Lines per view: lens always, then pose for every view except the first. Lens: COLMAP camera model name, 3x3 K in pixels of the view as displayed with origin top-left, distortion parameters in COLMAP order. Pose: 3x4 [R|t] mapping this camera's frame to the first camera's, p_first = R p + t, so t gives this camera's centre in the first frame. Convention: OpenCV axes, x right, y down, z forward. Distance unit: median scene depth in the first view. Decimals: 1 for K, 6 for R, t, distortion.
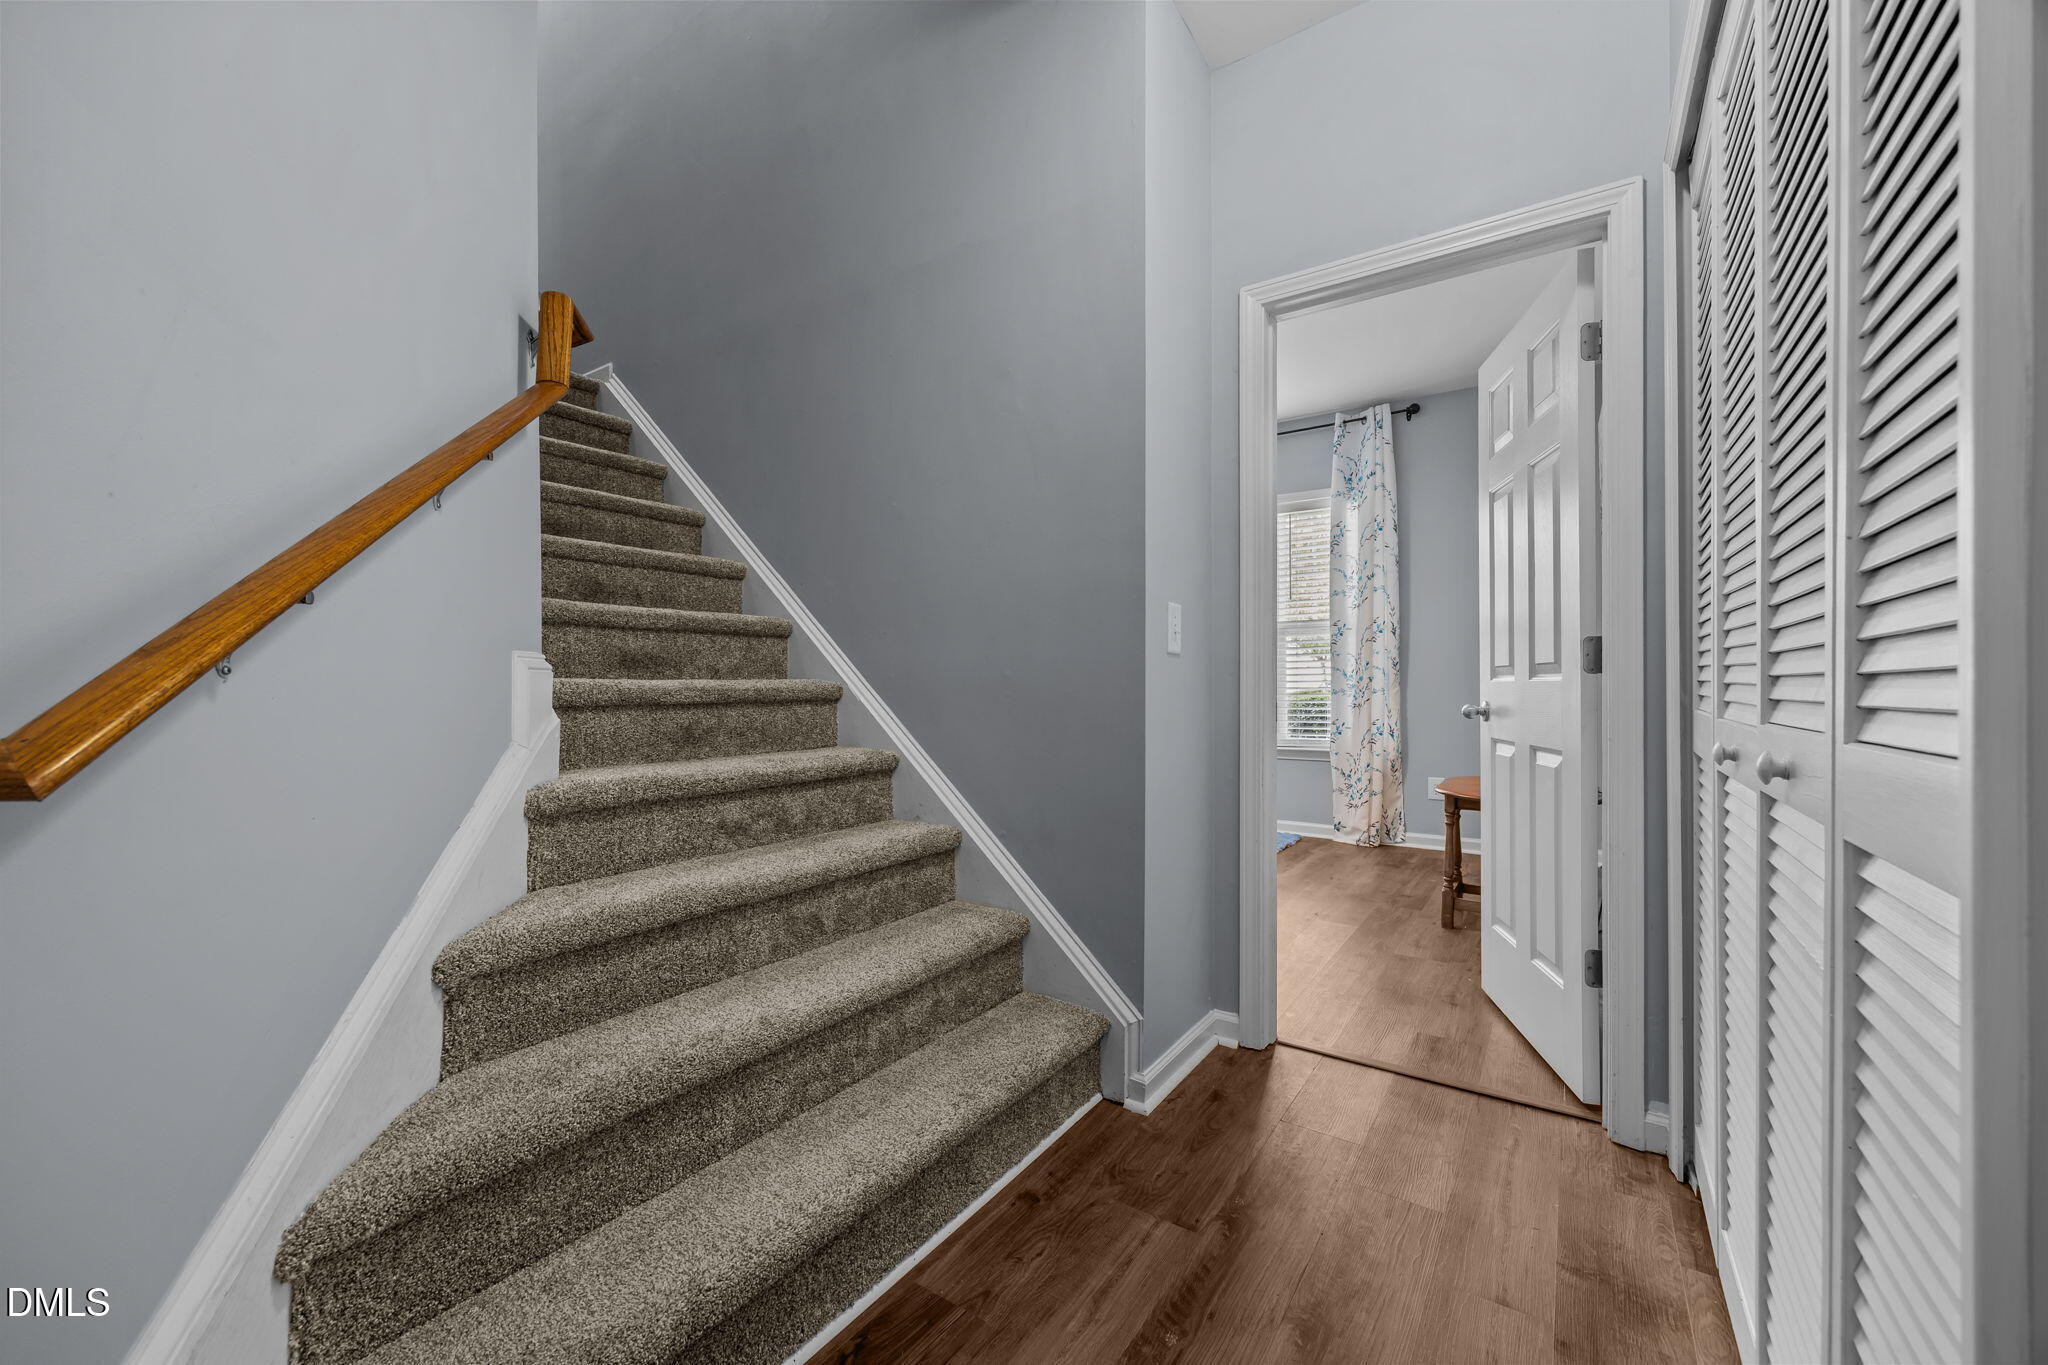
lens RADIAL K [[814.8, 0, 1021.1], [0, 814.8, 680.8], [0, 0, 1]] dist [0.012720, -0.003604]
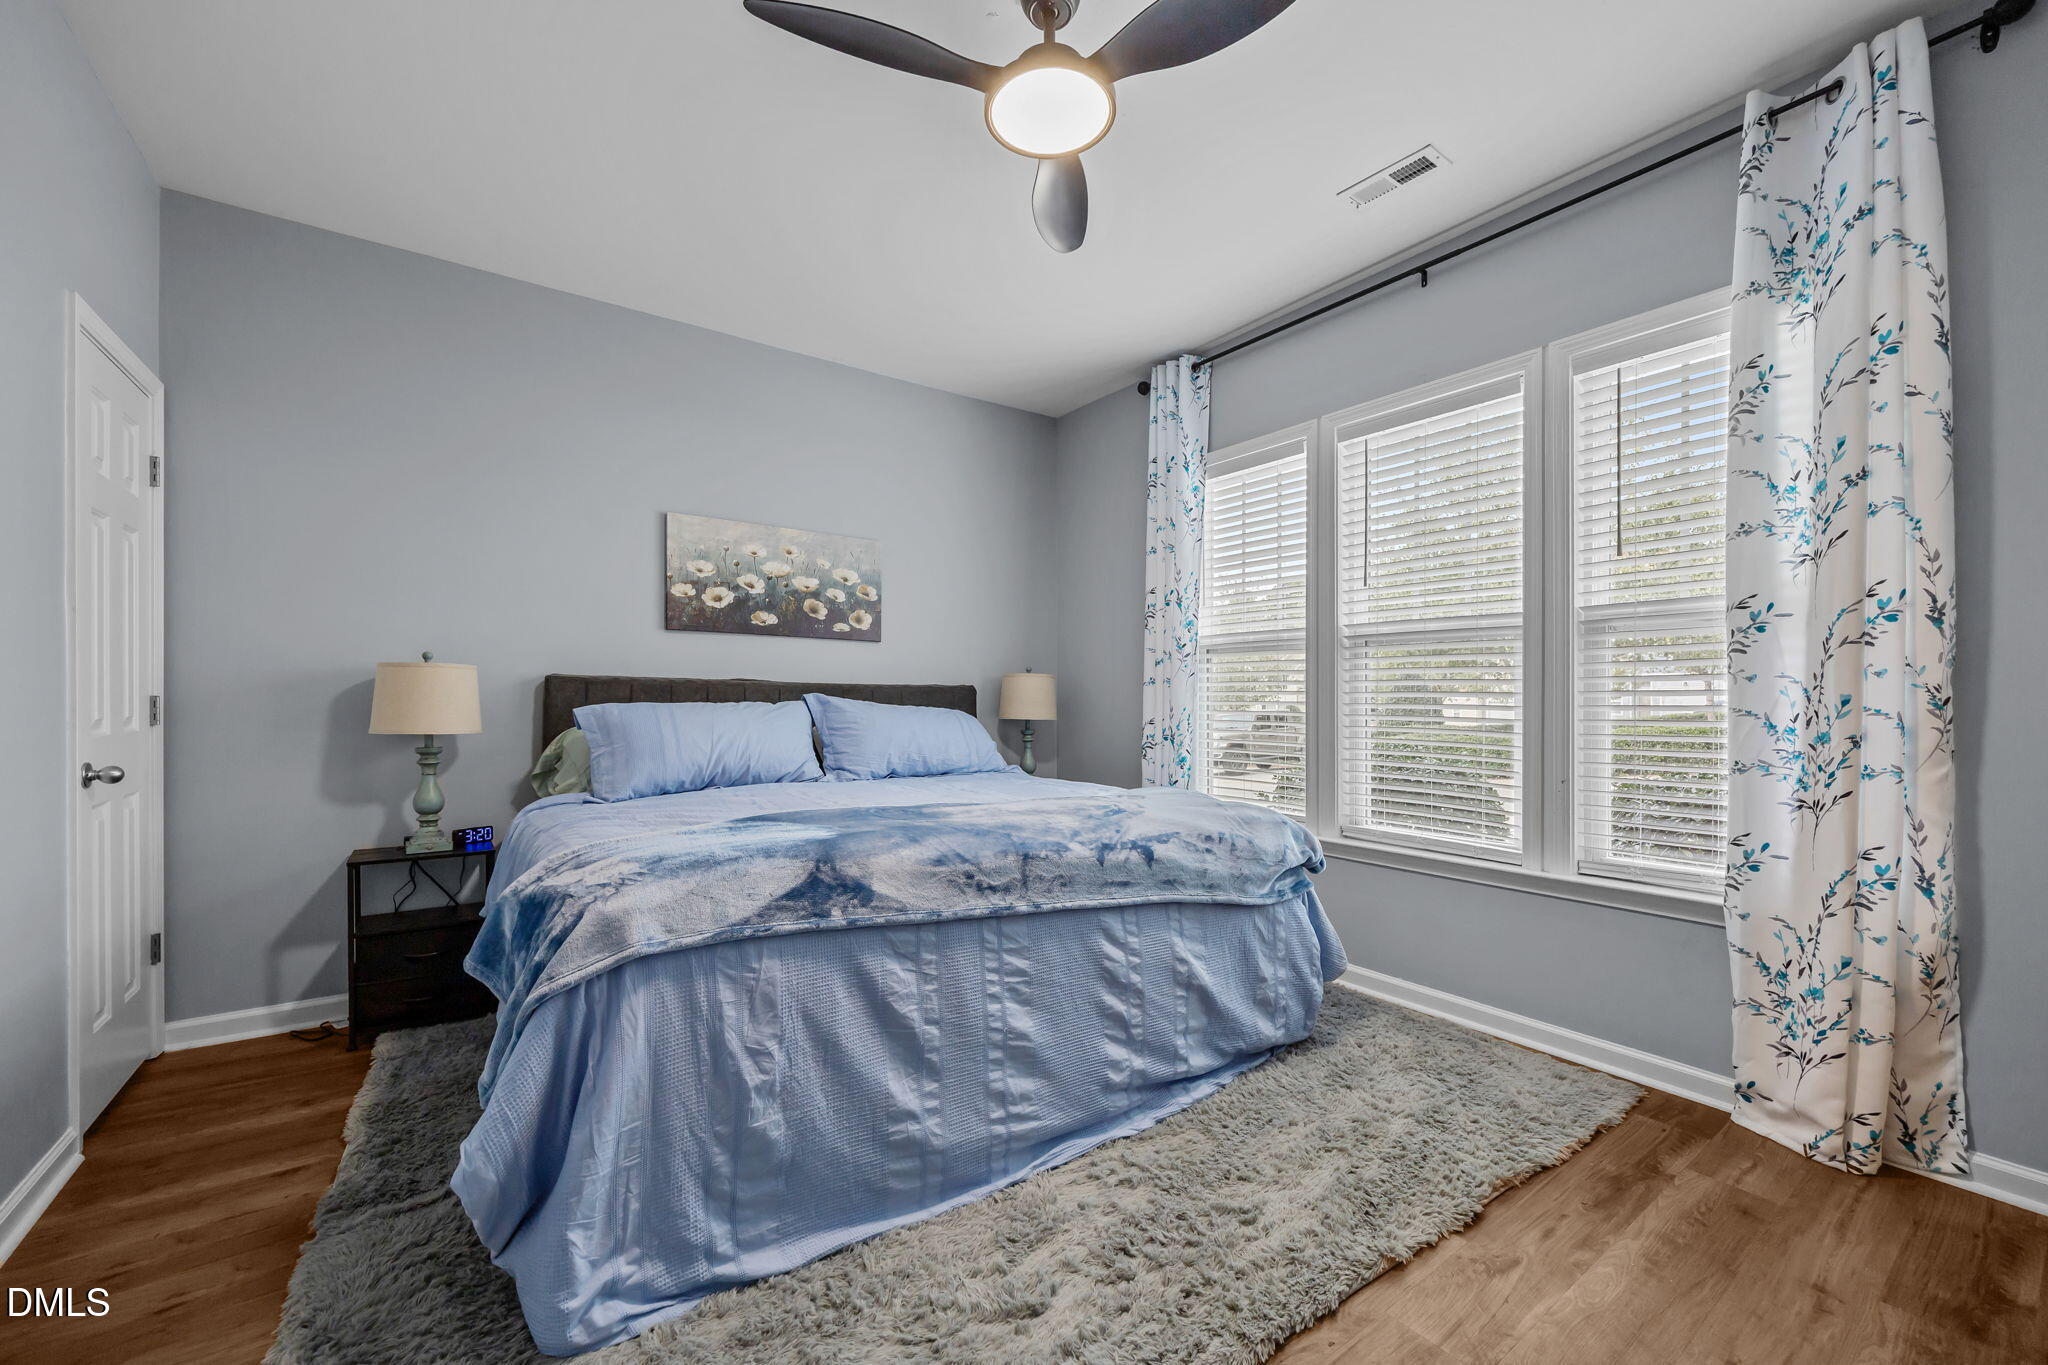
lens RADIAL K [[814.8, 0, 1027.3], [0, 814.8, 699.4], [0, 0, 1]] dist [0.012720, -0.003604]
pose [[0.943847, 0.002543, -0.330372, 0.184990], [-0.000254, 0.999976, 0.006970, -0.024595], [0.330382, -0.006495, 0.943825, 0.499228]]
